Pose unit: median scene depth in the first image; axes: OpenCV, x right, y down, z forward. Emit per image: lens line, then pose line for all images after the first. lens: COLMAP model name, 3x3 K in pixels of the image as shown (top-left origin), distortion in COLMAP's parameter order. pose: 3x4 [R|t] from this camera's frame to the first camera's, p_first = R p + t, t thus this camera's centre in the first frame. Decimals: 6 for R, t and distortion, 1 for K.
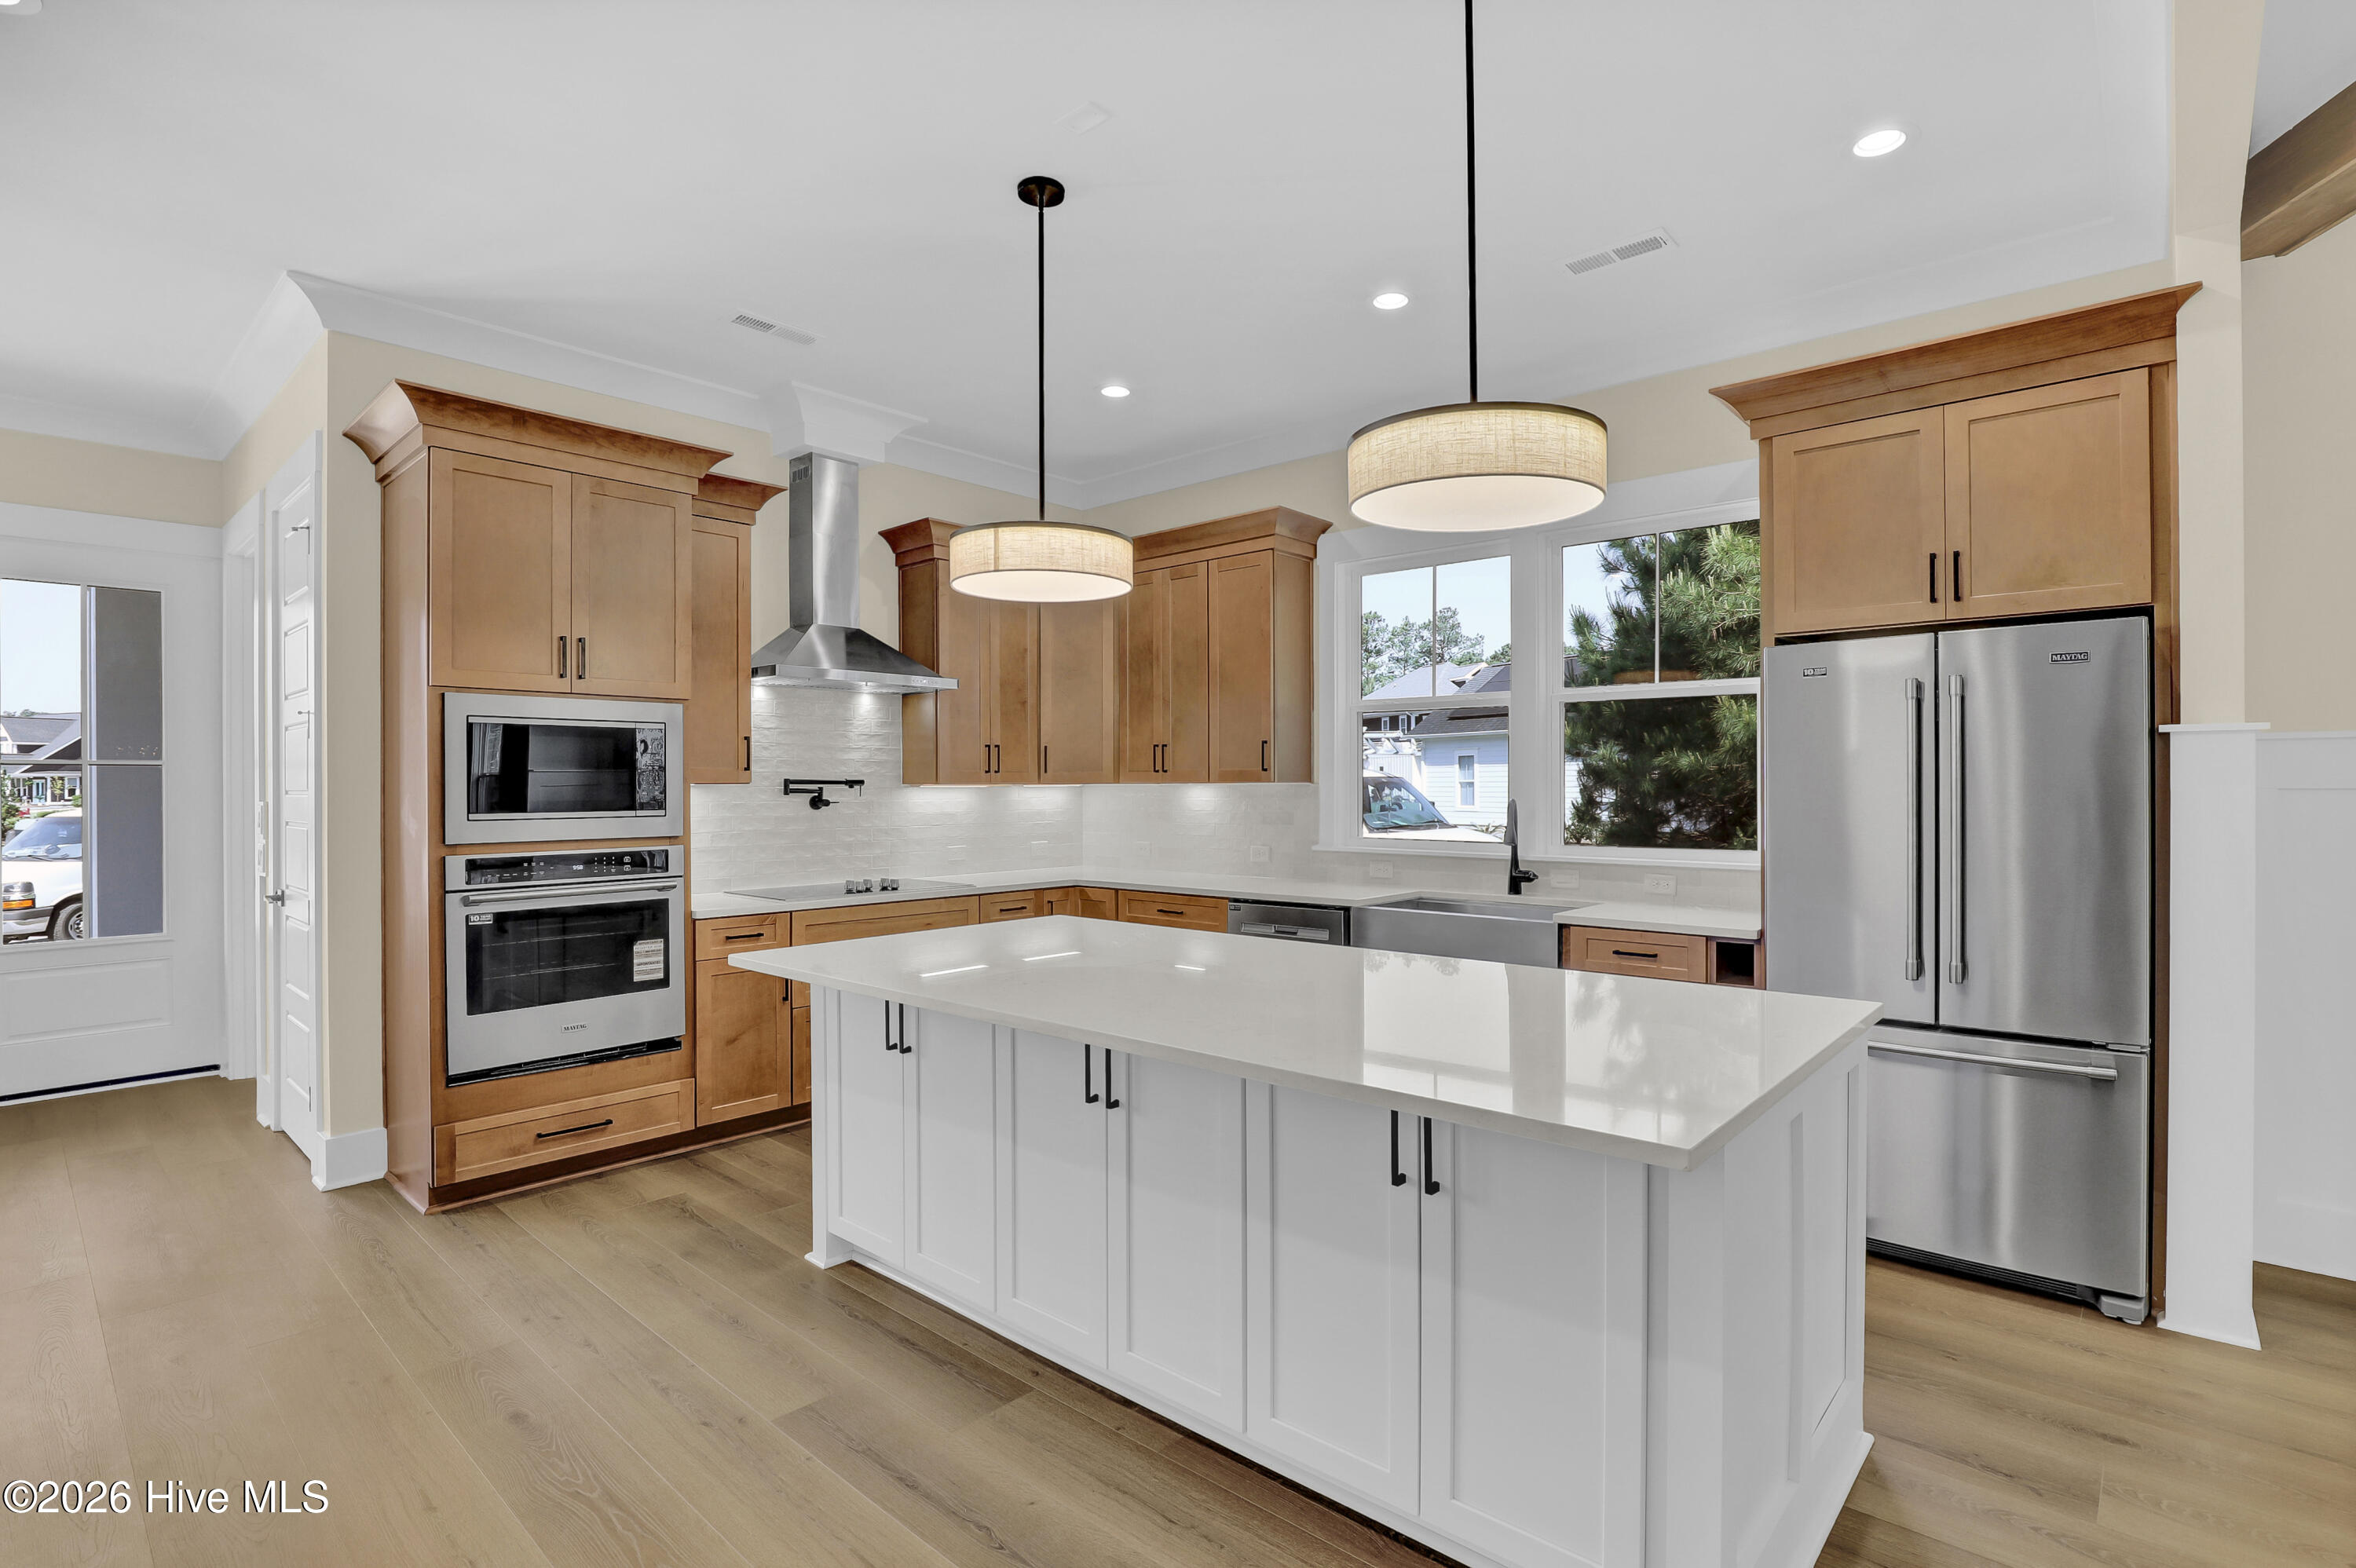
lens RADIAL K [[1130.1, 0, 1187.1], [0, 1130.1, 783.0], [0, 0, 1]] dist [-0.009038, -0.000359]
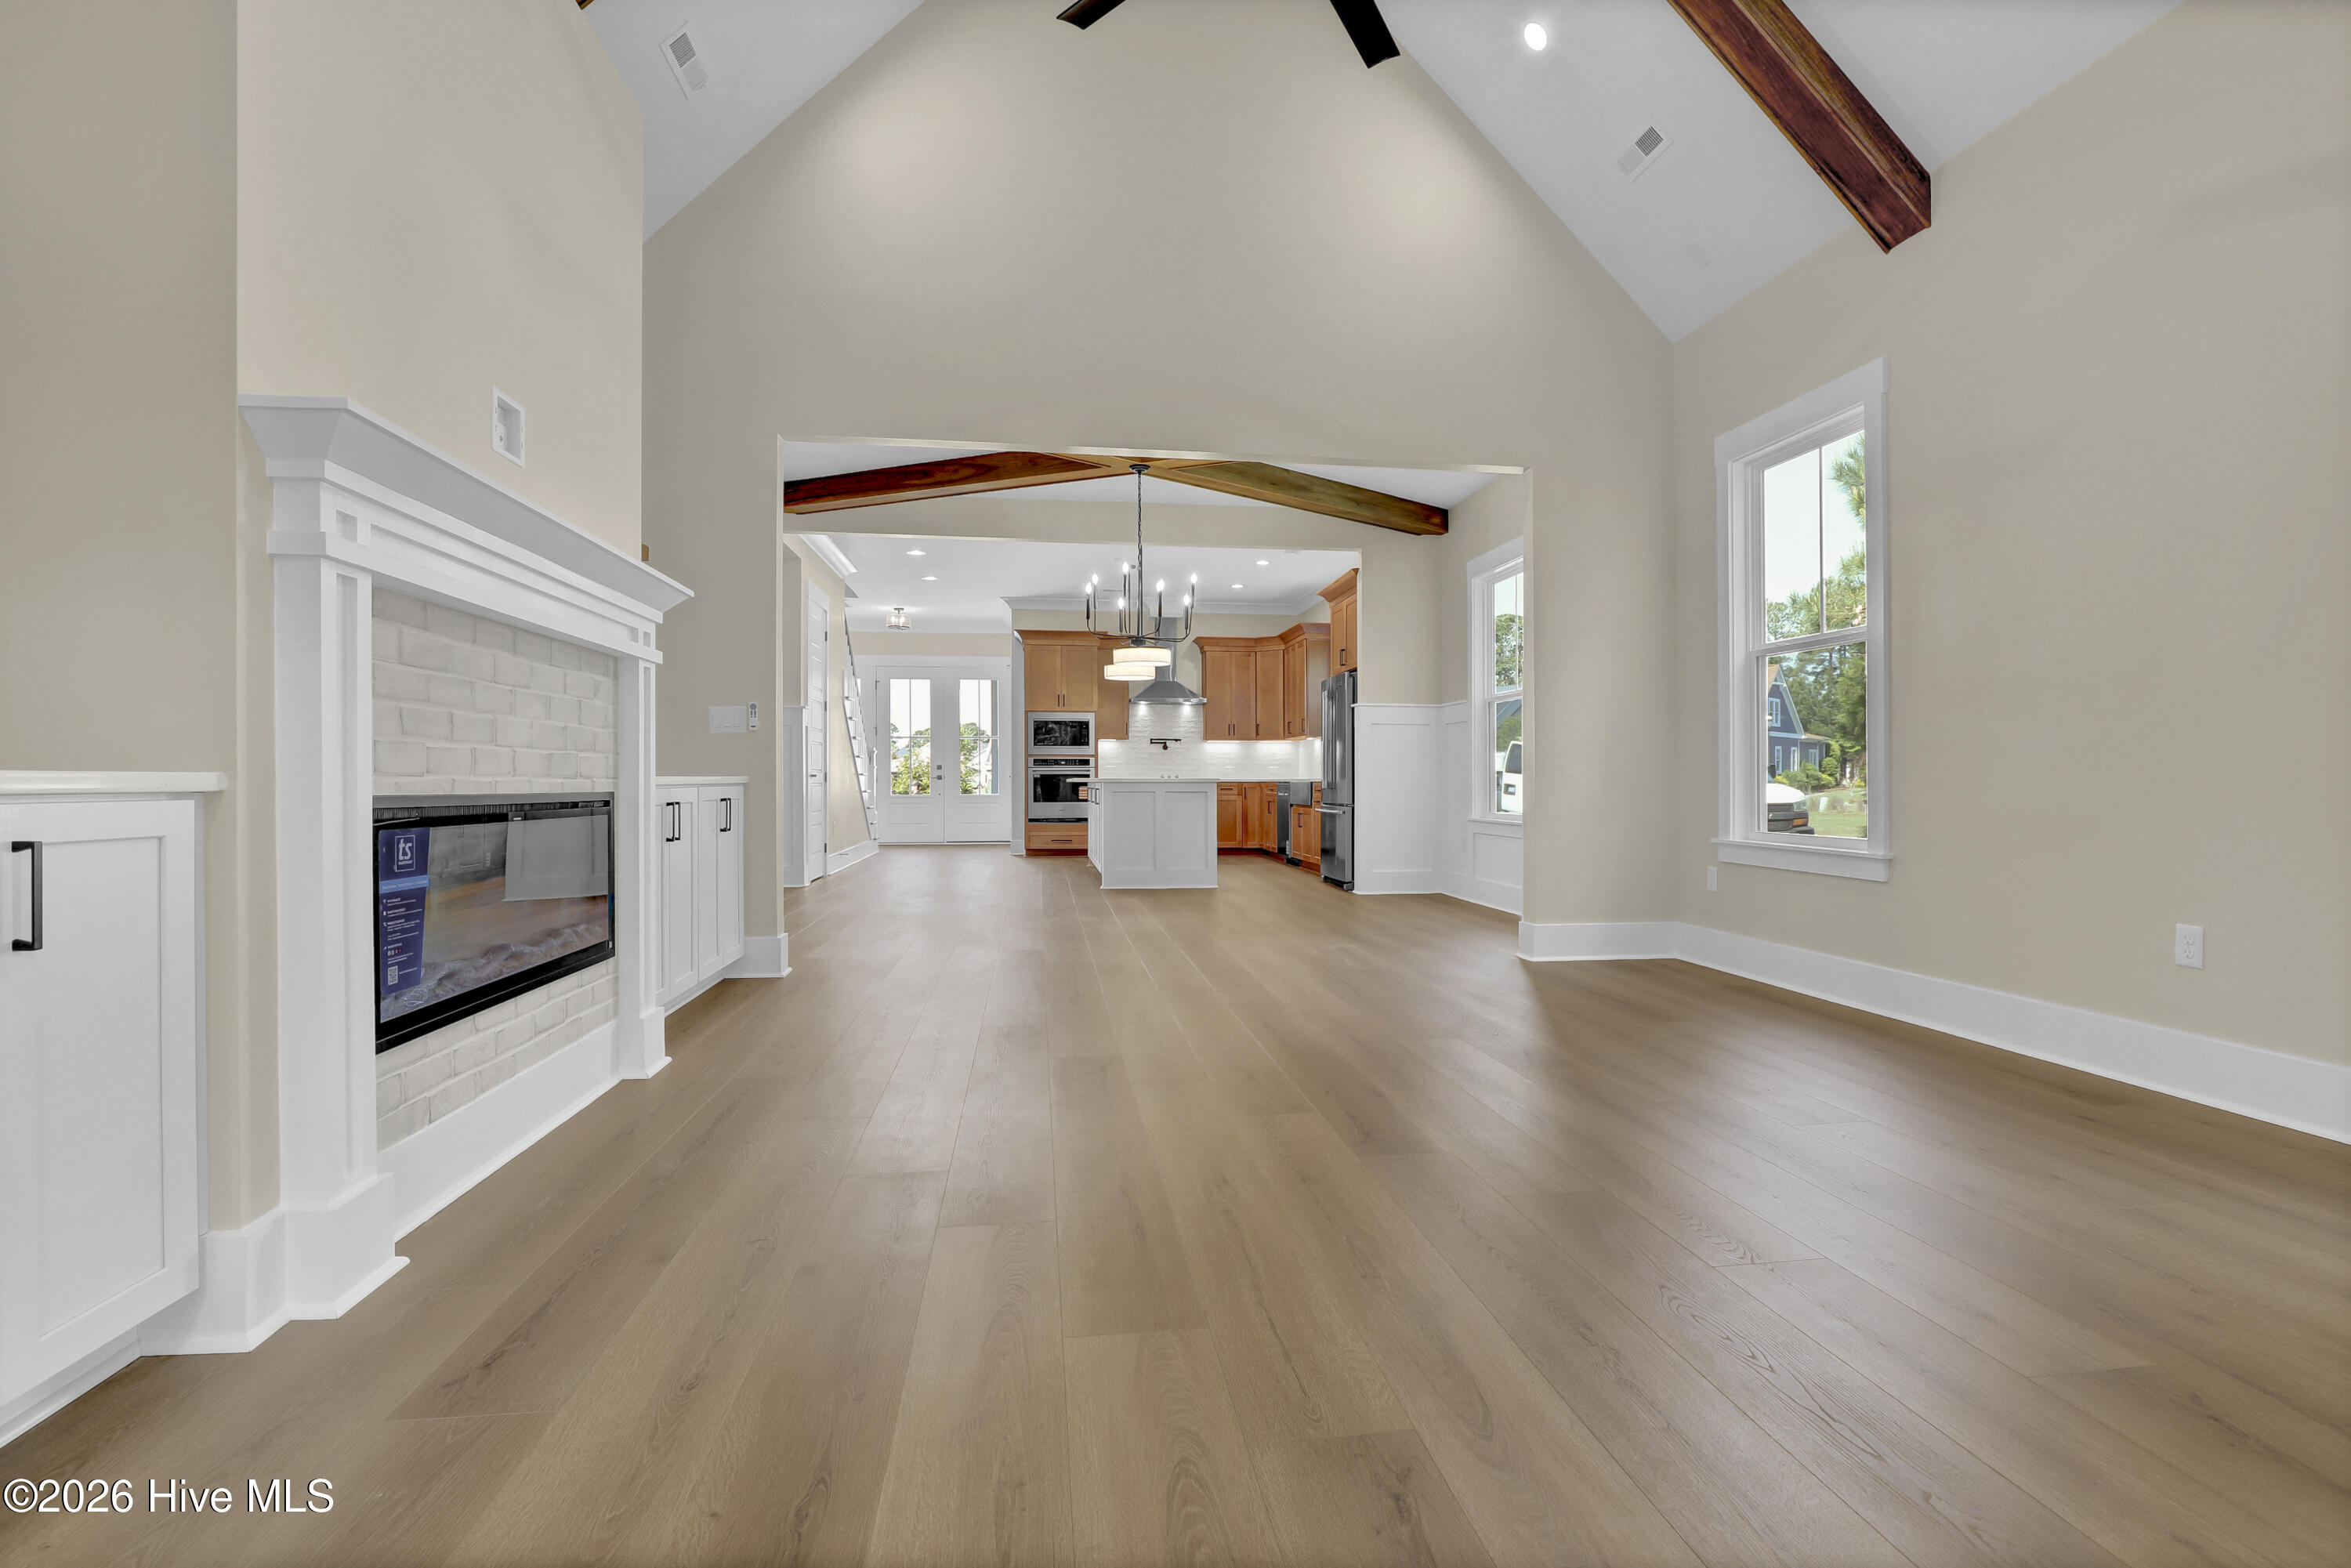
lens RADIAL K [[1127.8, 0, 1173.8], [0, 1127.8, 773.5], [0, 0, 1]] dist [-0.009038, -0.000359]
pose [[0.747943, 0.000875, -0.663762, 1.869611], [-0.001327, 0.999999, -0.000178, 0.103250], [0.663761, 0.001014, 0.747944, -1.248580]]
